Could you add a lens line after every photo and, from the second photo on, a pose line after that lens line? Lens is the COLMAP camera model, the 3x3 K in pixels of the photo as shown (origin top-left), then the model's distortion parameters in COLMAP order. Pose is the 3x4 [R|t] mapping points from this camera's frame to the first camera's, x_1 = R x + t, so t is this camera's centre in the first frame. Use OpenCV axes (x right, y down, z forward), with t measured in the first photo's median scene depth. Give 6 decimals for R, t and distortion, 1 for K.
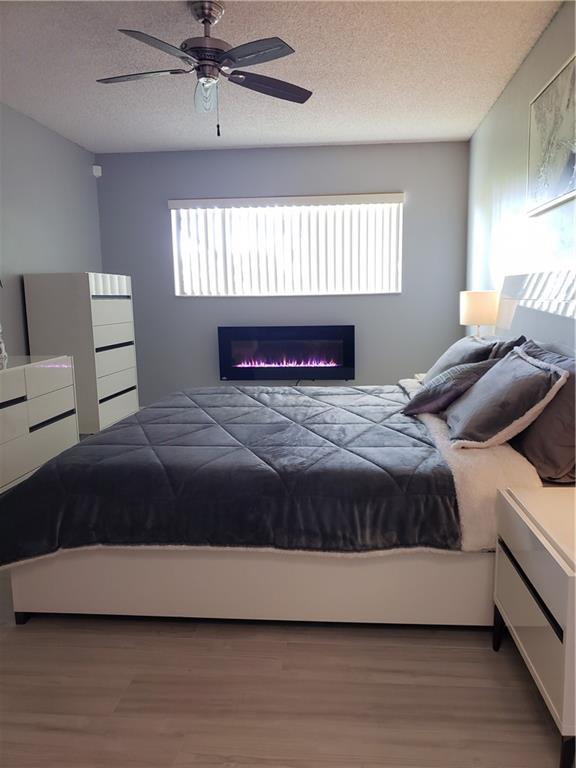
lens RADIAL K [[589.3, 0, 293.4], [0, 589.3, 381.8], [0, 0, 1]] dist [-0.001971, 0.000391]
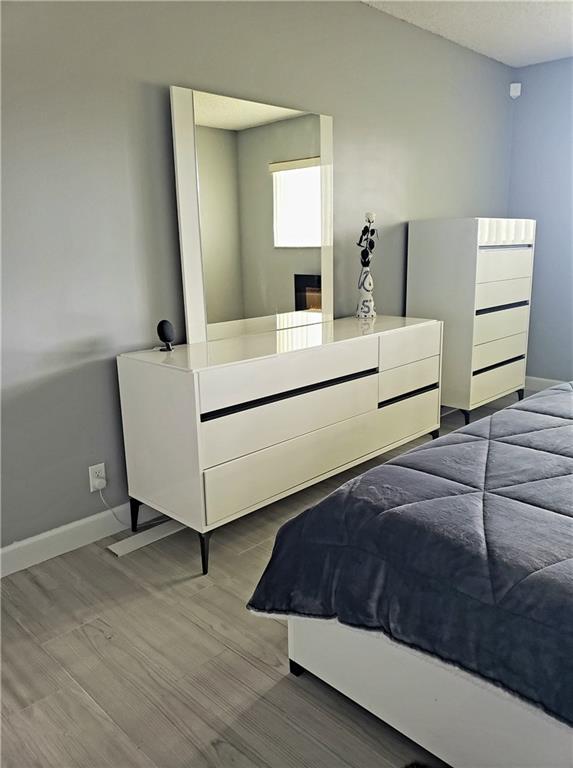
lens RADIAL K [[589.3, 0, 290.3], [0, 589.3, 383.4], [0, 0, 1]] dist [-0.001971, 0.000391]
pose [[0.774161, 0.146016, -0.615917, -0.006830], [-0.081251, 0.987904, 0.132077, -0.043328], [0.627753, -0.052205, 0.776660, 0.173147]]
